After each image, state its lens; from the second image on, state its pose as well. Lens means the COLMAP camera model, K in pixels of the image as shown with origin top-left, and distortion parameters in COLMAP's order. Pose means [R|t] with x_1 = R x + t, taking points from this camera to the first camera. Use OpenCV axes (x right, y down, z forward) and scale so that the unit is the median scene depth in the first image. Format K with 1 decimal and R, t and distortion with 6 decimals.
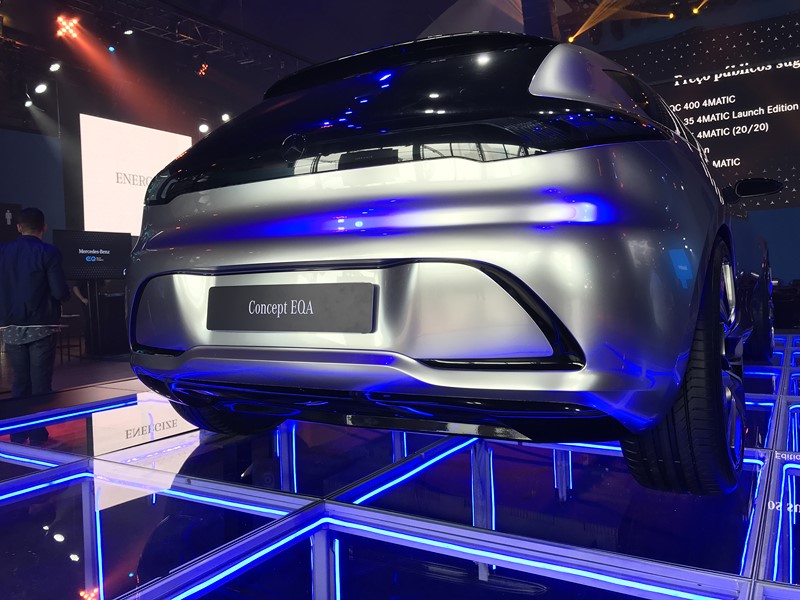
lens RADIAL K [[652.1, 0, 397.2], [0, 652.1, 296.1], [0, 0, 1]] dist [0.029517, -0.000431]
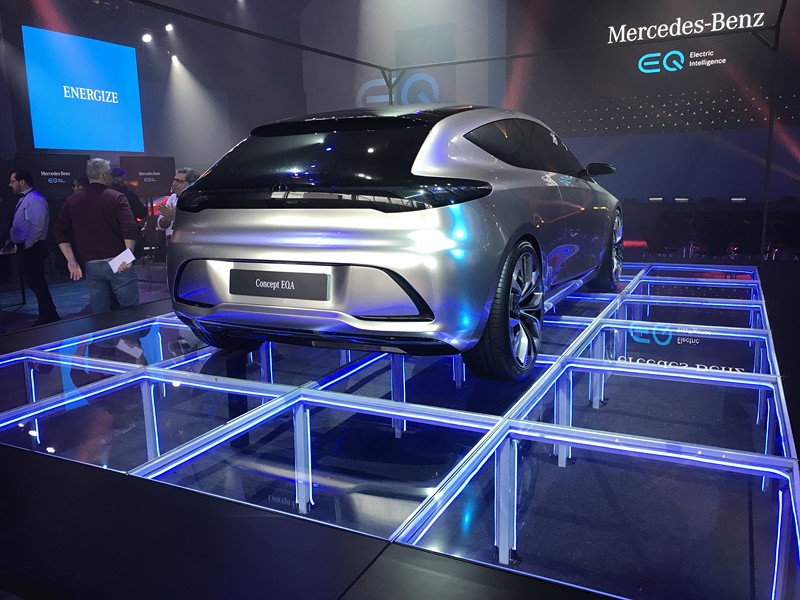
lens RADIAL K [[652.1, 0, 397.2], [0, 652.1, 296.1], [0, 0, 1]] dist [0.029517, -0.000431]
pose [[0.996833, -0.007198, 0.079197, 0.011296], [-0.004663, 0.988891, 0.148573, -0.198886], [-0.079387, -0.148471, 0.985725, -0.723664]]
